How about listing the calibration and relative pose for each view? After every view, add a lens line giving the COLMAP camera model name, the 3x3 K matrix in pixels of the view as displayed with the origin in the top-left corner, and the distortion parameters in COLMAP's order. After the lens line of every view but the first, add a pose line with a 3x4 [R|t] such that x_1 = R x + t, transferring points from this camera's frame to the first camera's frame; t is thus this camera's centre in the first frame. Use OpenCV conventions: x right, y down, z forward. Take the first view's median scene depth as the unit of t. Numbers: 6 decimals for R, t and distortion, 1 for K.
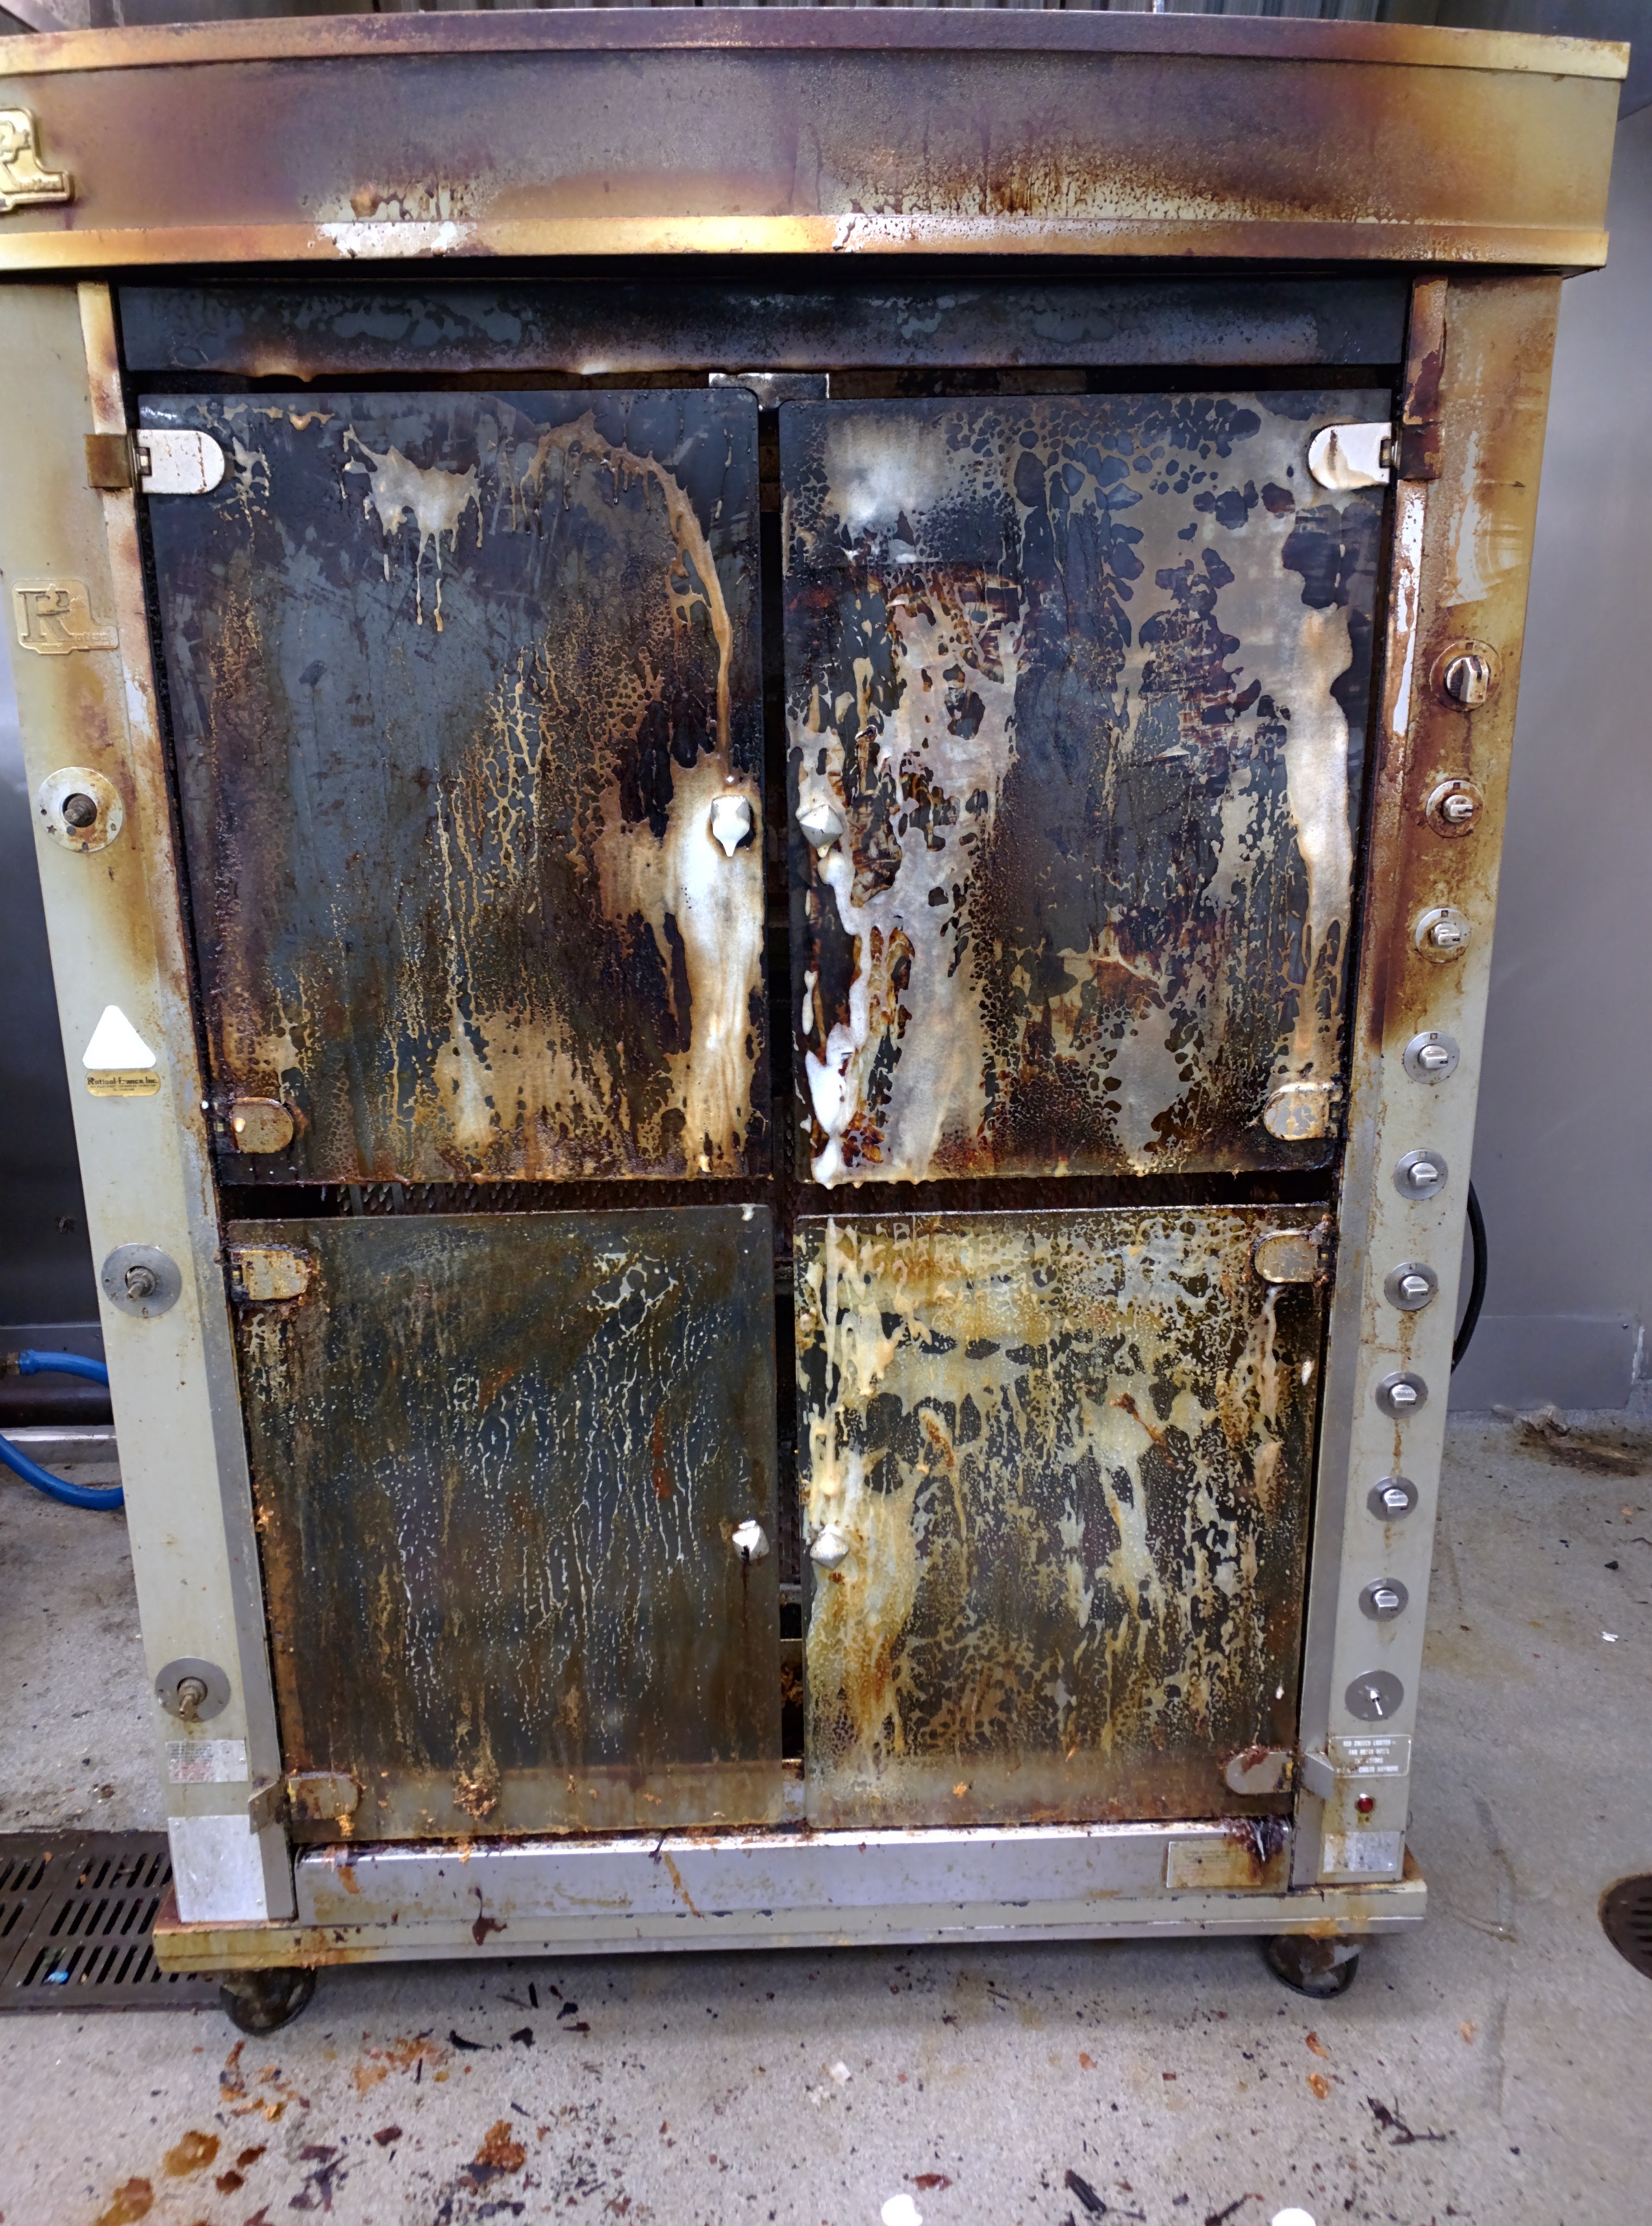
lens RADIAL K [[1857.3, 0, 826.0], [0, 1857.3, 1113.0], [0, 0, 1]] dist [-0.000695, 0.000484]
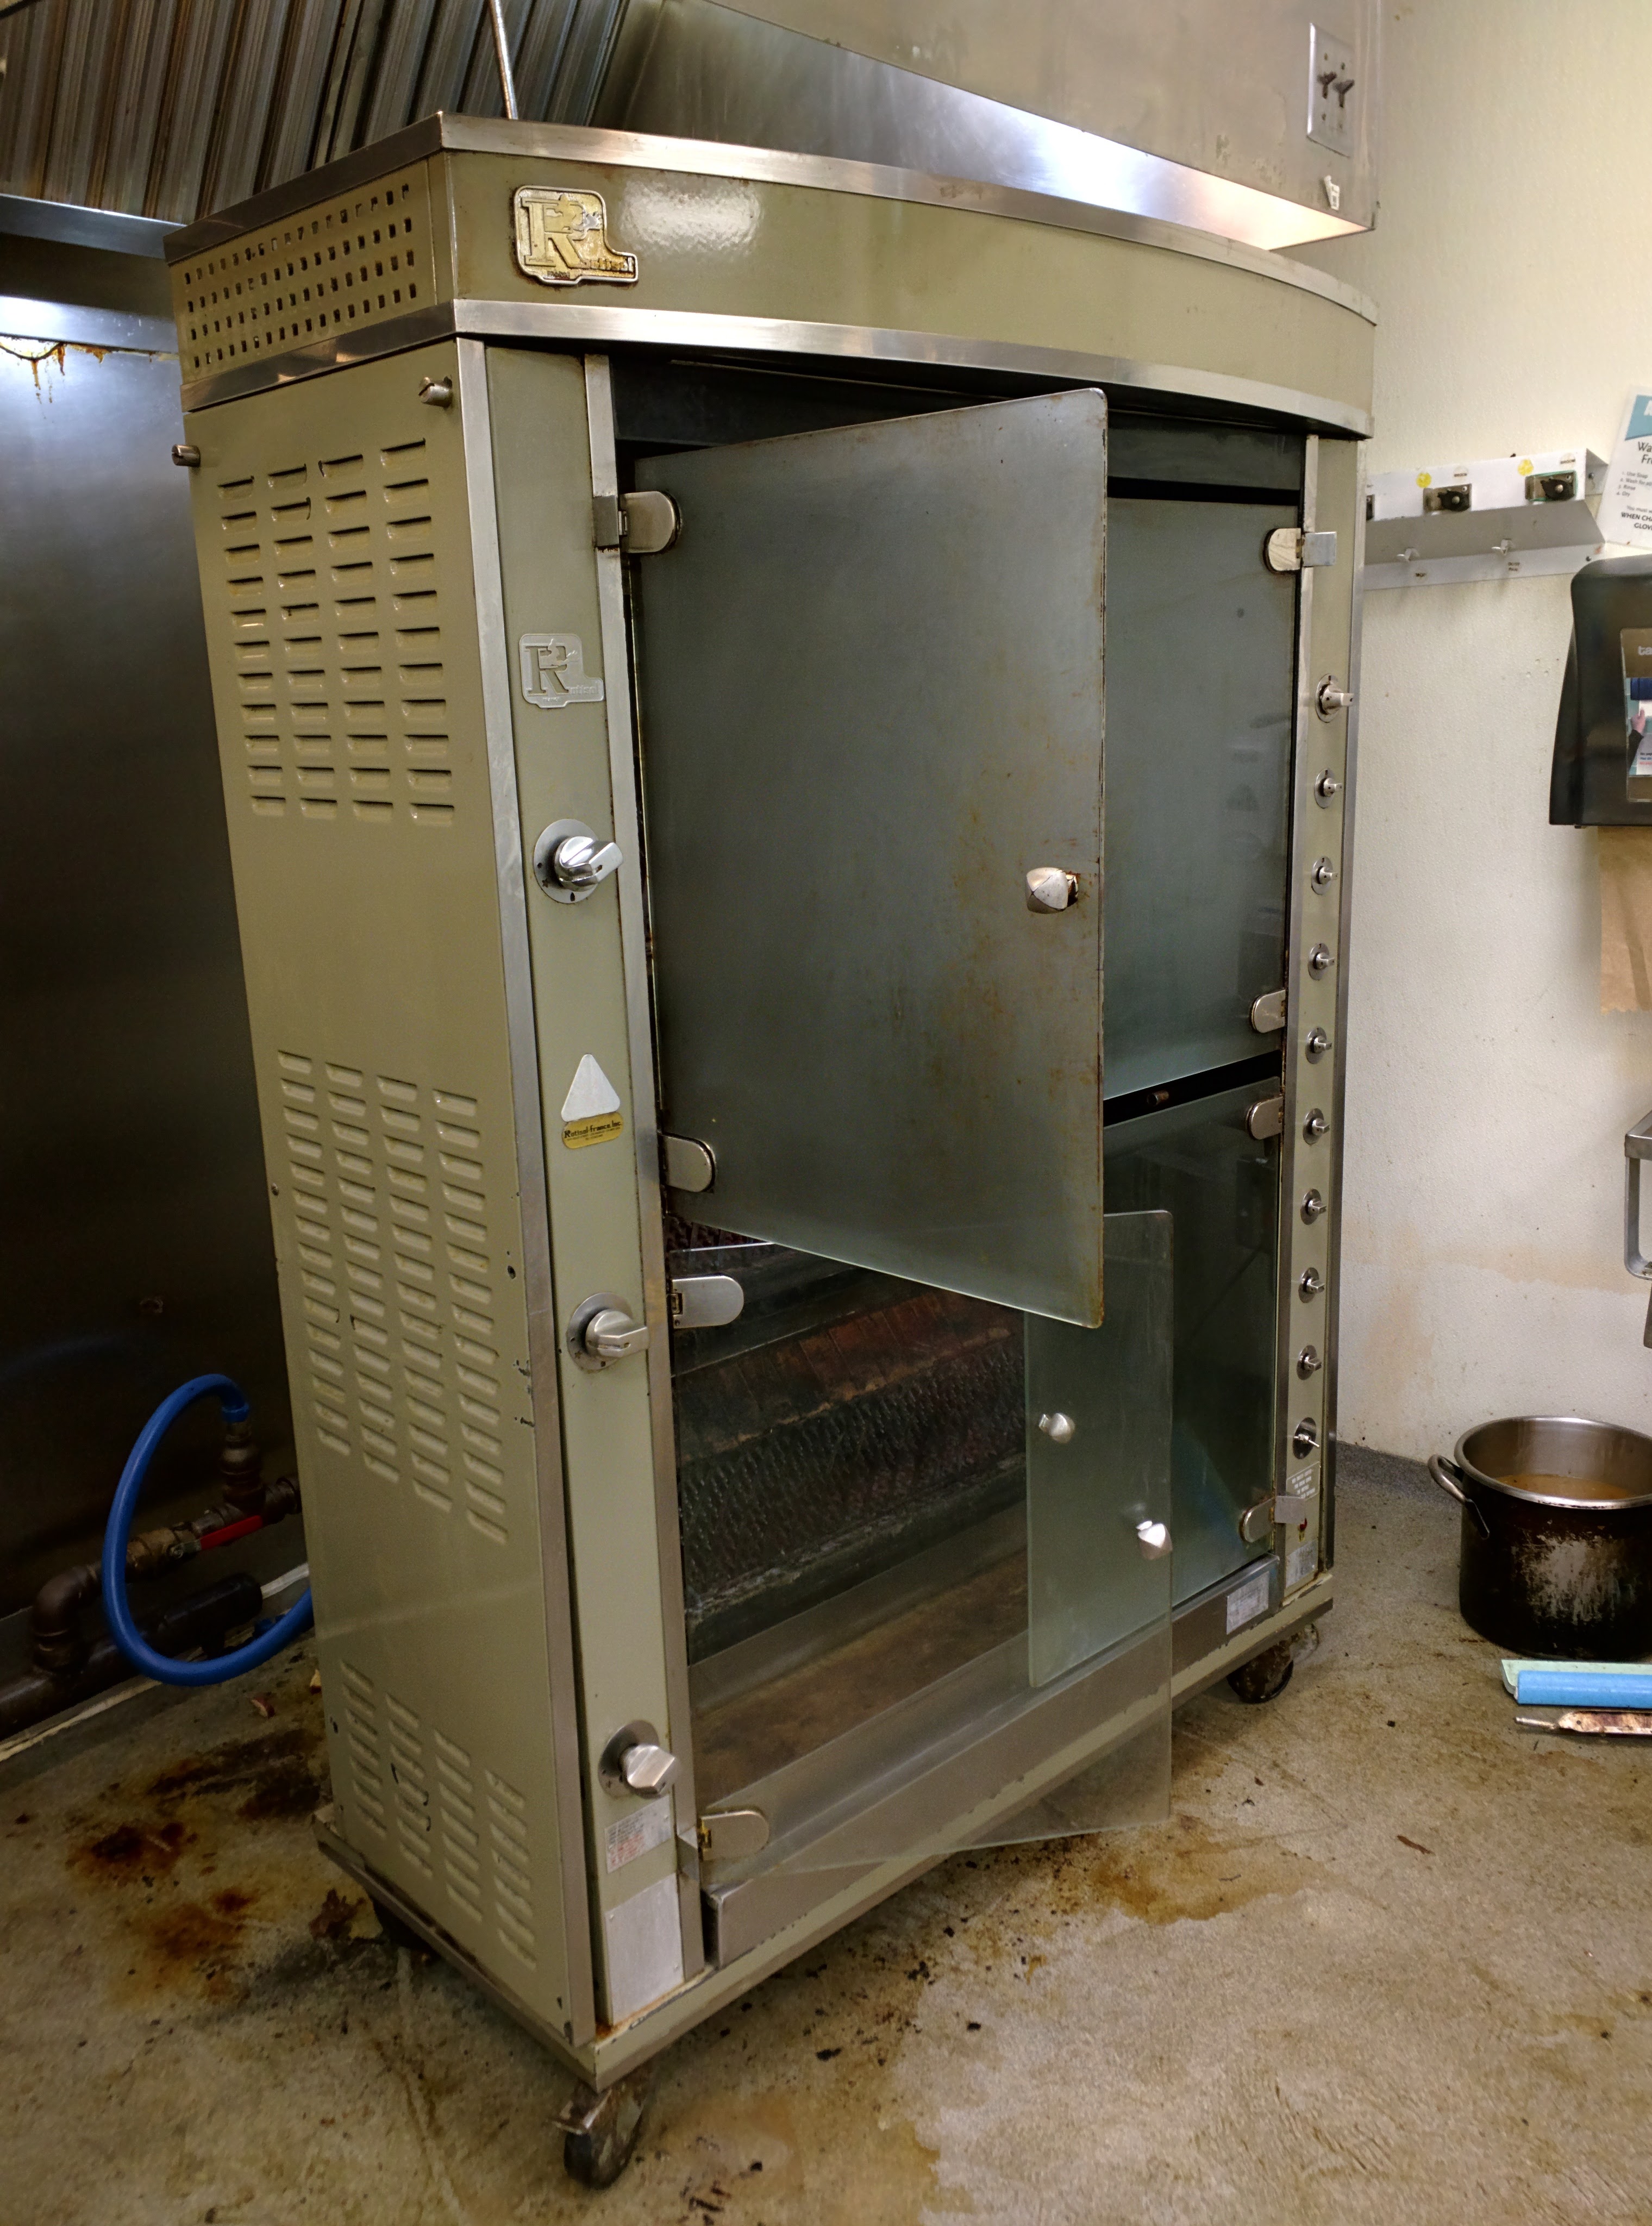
lens RADIAL K [[1857.3, 0, 826.0], [0, 1857.3, 1113.0], [0, 0, 1]] dist [-0.000695, 0.000484]
pose [[0.753854, -0.166944, 0.635480, -0.928677], [0.218337, 0.975870, -0.002642, 0.004711], [-0.619704, 0.140741, 0.772113, 0.143413]]
